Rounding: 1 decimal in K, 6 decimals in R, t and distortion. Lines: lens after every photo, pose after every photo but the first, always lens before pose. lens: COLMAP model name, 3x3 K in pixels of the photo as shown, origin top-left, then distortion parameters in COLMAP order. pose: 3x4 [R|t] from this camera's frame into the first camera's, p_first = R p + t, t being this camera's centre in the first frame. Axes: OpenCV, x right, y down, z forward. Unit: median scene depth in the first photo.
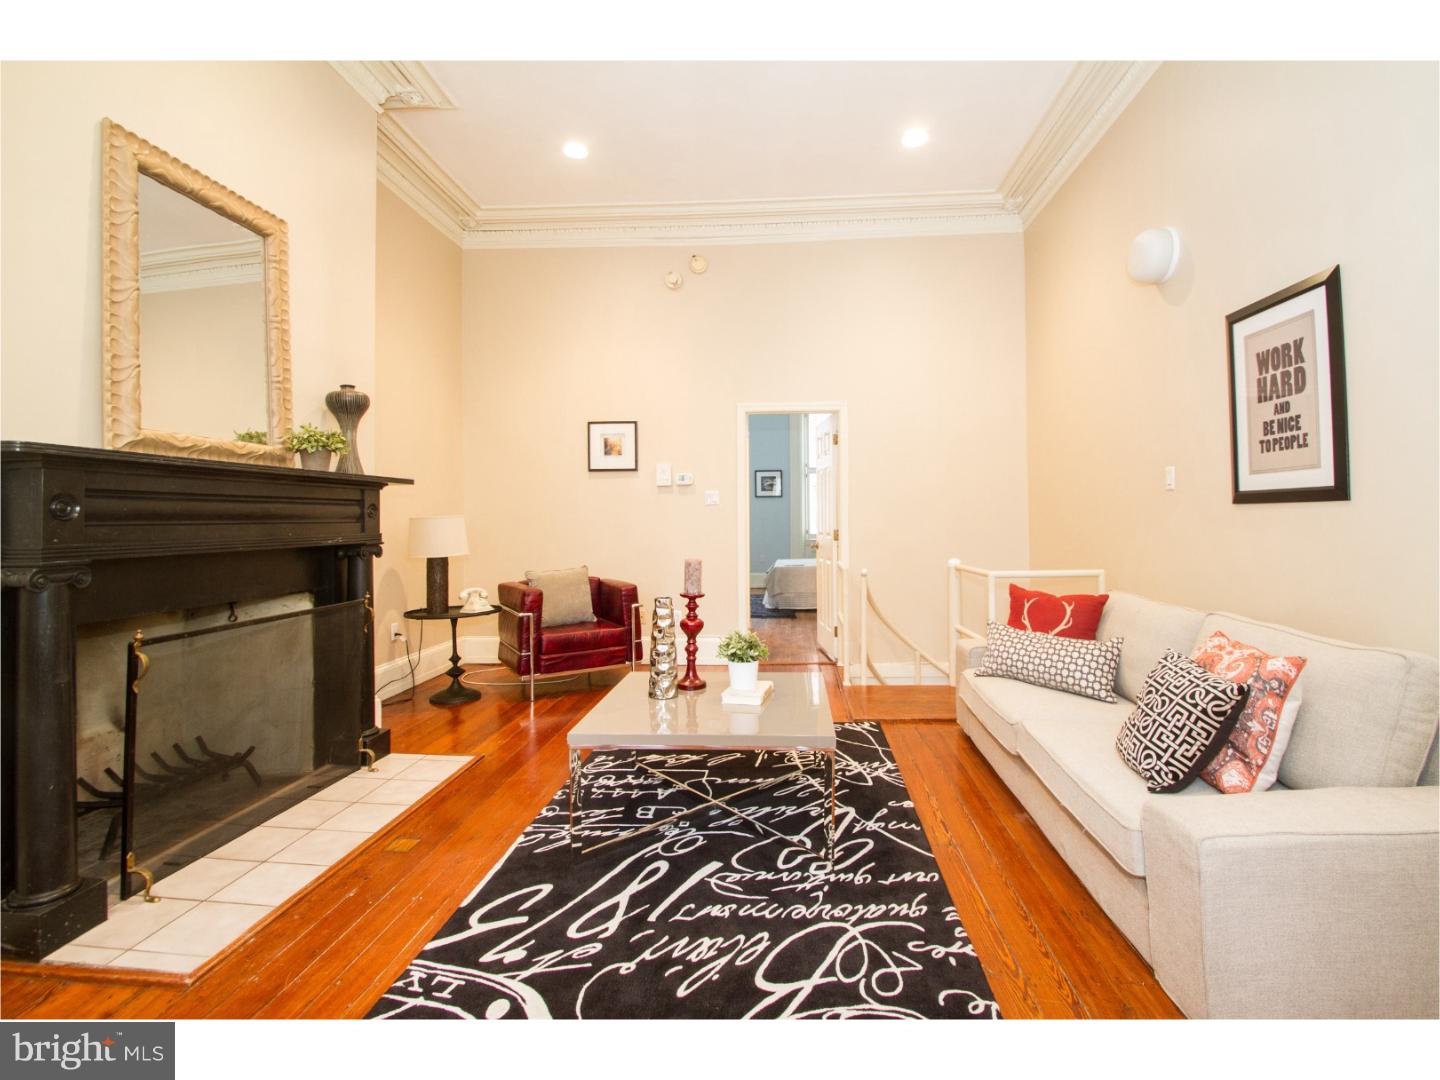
lens RADIAL K [[671.8, 0, 748.0], [0, 671.8, 506.6], [0, 0, 1]] dist [0.008809, -0.016204]
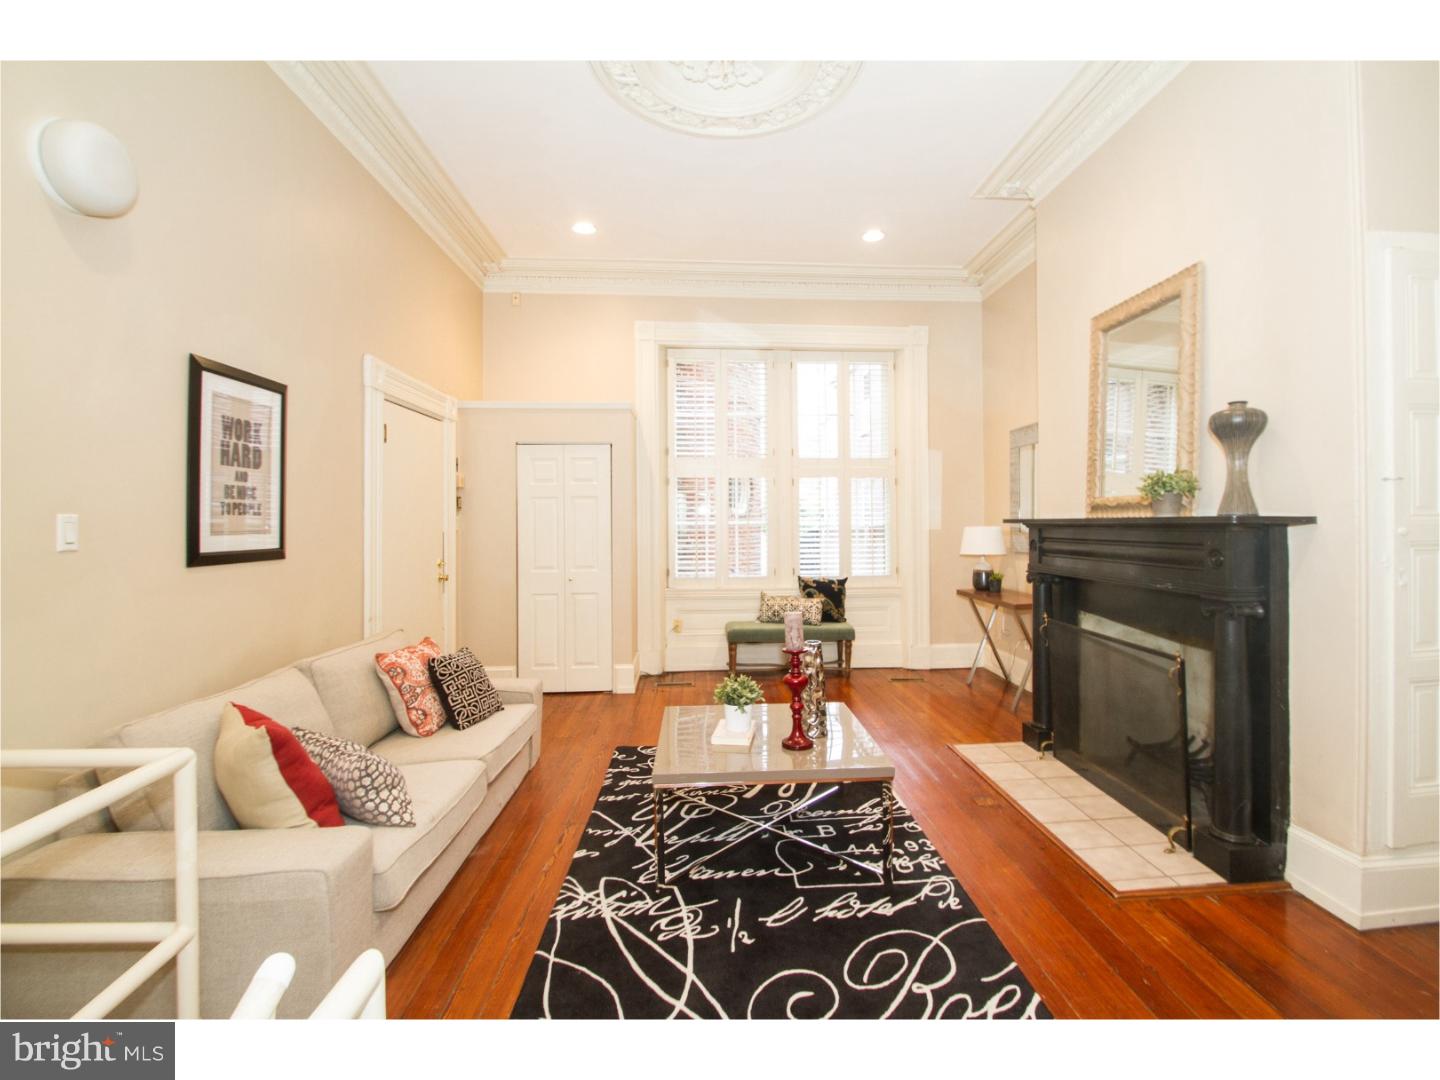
lens RADIAL K [[664.3, 0, 748.9], [0, 664.3, 519.5], [0, 0, 1]] dist [0.011934, -0.018026]
pose [[-0.991082, 0.014286, -0.132483, 0.117119], [0.016975, 0.999672, -0.019191, -0.041508], [0.132165, -0.021269, -0.990999, 2.157276]]
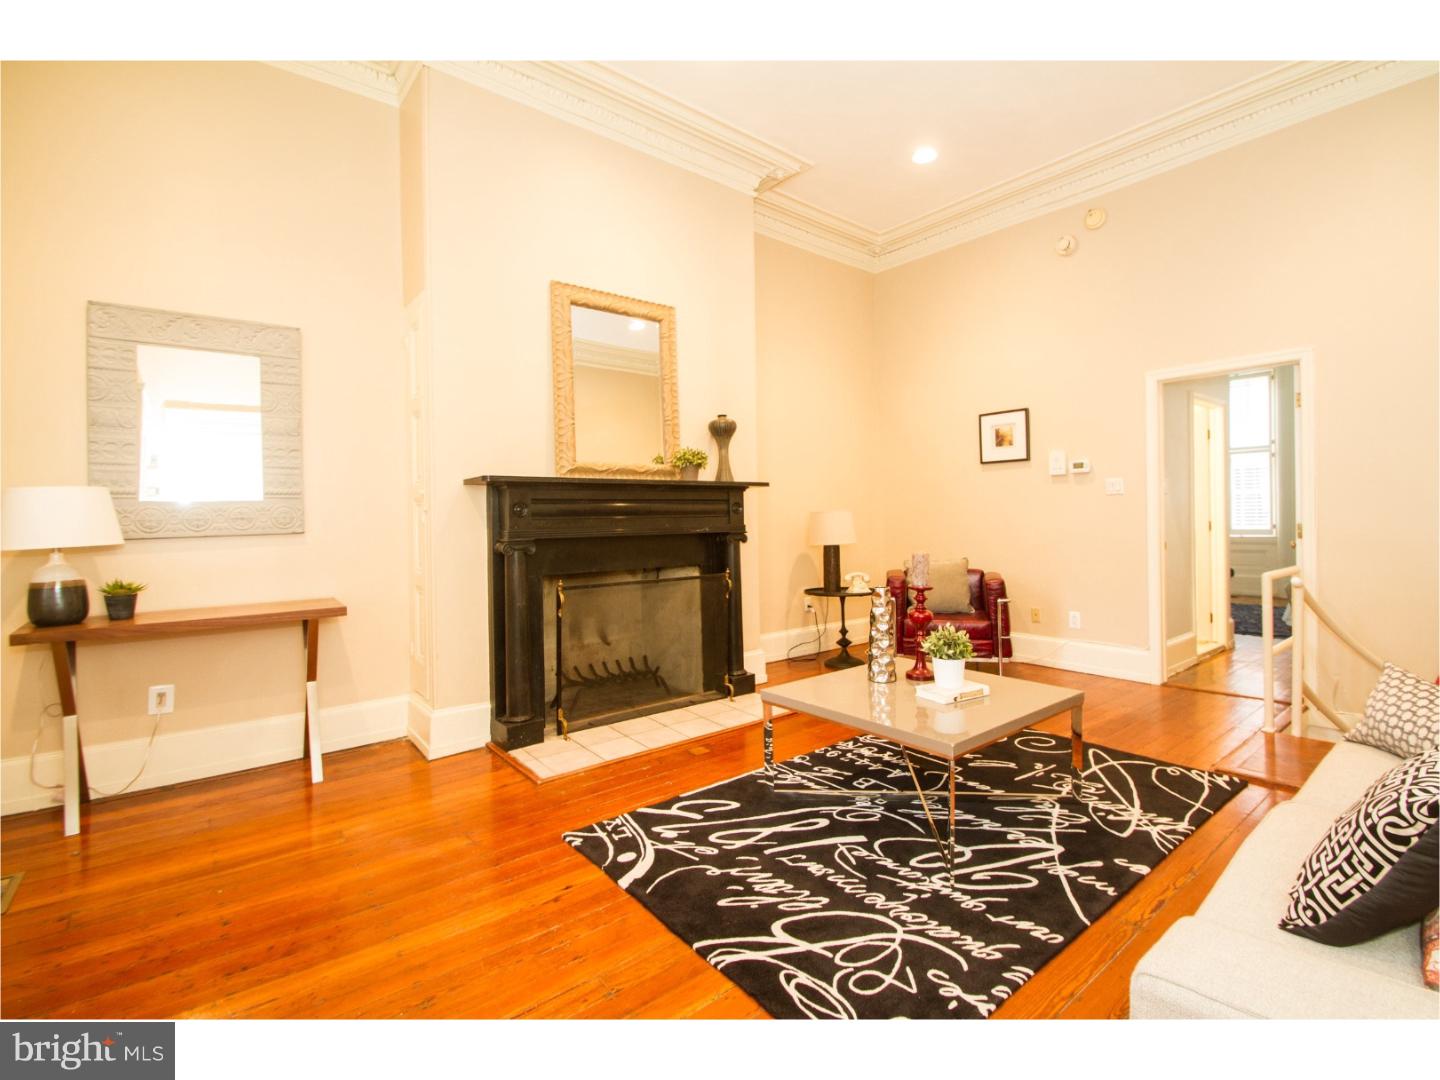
lens RADIAL K [[664.3, 0, 748.9], [0, 664.3, 519.5], [0, 0, 1]] dist [0.011934, -0.018026]
pose [[0.685836, -0.000872, -0.727756, 0.519976], [0.022314, 0.999554, 0.019831, 0.005033], [0.727414, -0.029840, 0.685549, 0.147633]]
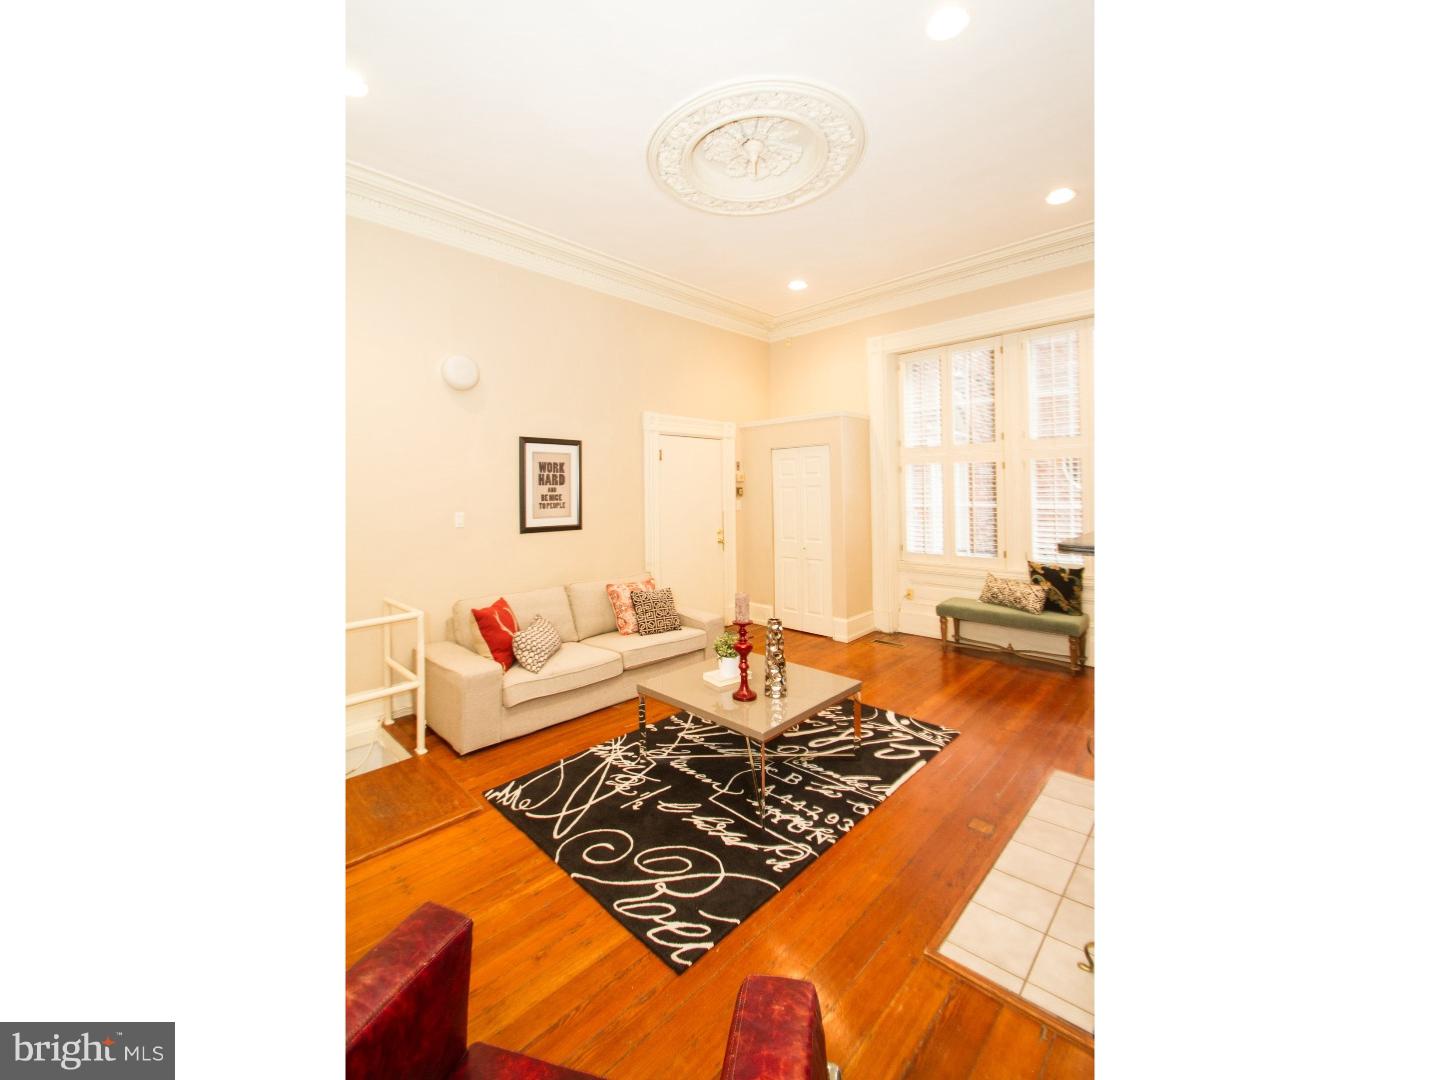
lens RADIAL K [[533.5, 0, 692.9], [0, 533.5, 488.3], [0, 0, 1]] dist [0.001318, -0.012527]
pose [[-0.744002, 0.025279, 0.667699, -0.749668], [0.010554, 0.999604, -0.026085, -0.099293], [-0.668094, -0.012360, -0.743974, 1.995699]]
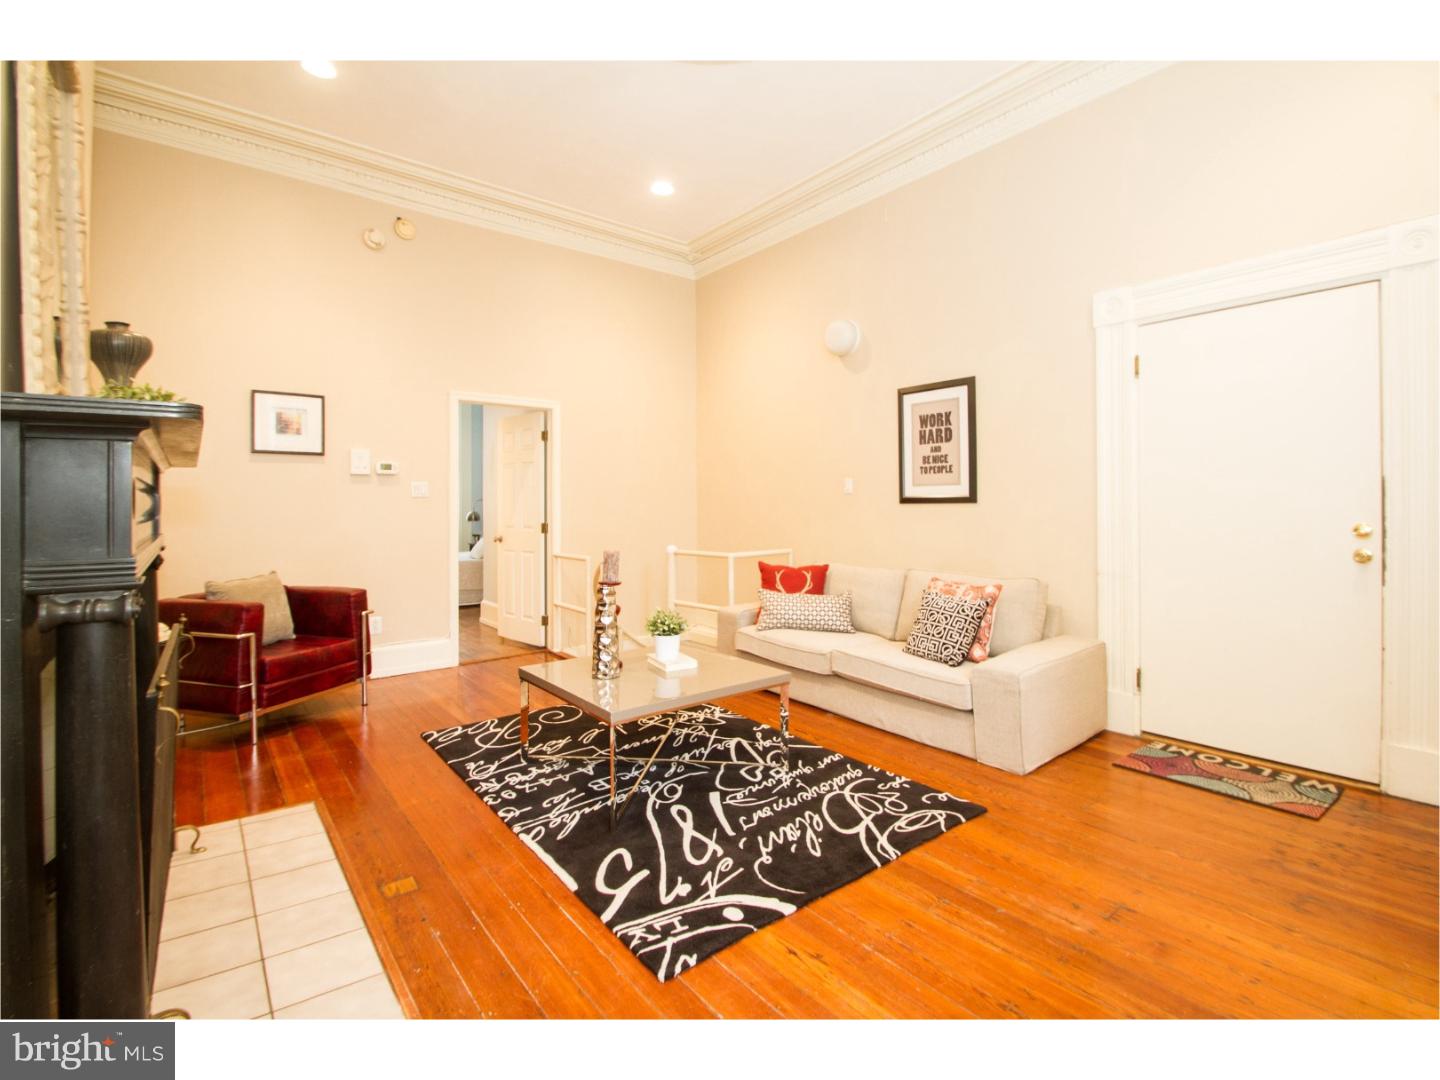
lens RADIAL K [[671.8, 0, 748.0], [0, 671.8, 506.6], [0, 0, 1]] dist [0.008809, -0.016204]
pose [[0.729186, 0.005154, 0.684296, -0.744438], [-0.012738, 0.999901, 0.006043, -0.002429], [-0.684197, -0.013123, 0.729179, 0.057585]]
